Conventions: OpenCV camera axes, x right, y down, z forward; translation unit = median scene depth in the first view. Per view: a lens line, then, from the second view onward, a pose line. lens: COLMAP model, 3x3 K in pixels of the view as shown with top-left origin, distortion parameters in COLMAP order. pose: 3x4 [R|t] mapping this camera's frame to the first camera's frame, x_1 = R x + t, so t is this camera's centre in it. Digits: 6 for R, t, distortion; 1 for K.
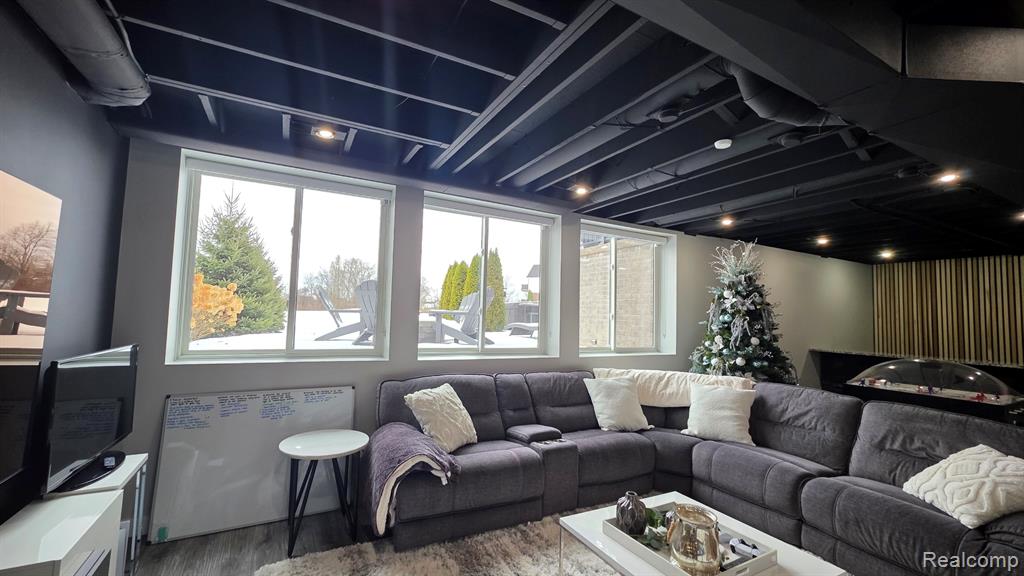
lens RADIAL K [[411.2, 0, 500.9], [0, 411.2, 289.0], [0, 0, 1]] dist [0.001005, 0.000106]
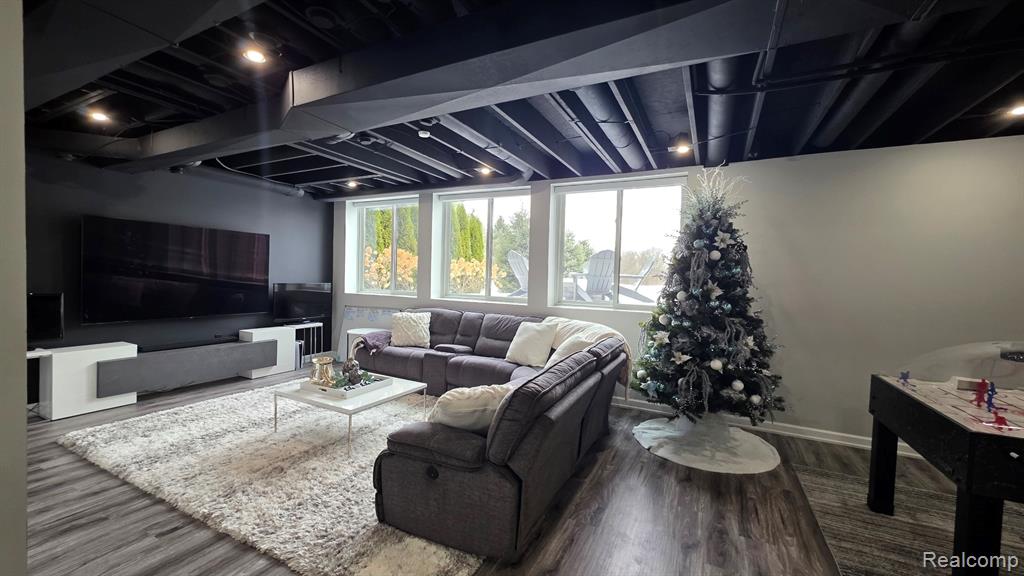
lens RADIAL K [[411.2, 0, 500.9], [0, 411.2, 289.0], [0, 0, 1]] dist [0.001005, 0.000106]
pose [[0.570929, 0.008662, -0.820954, 1.305056], [0.039323, 0.998508, 0.037882, 0.080785], [0.820057, -0.053911, 0.569737, 0.291007]]
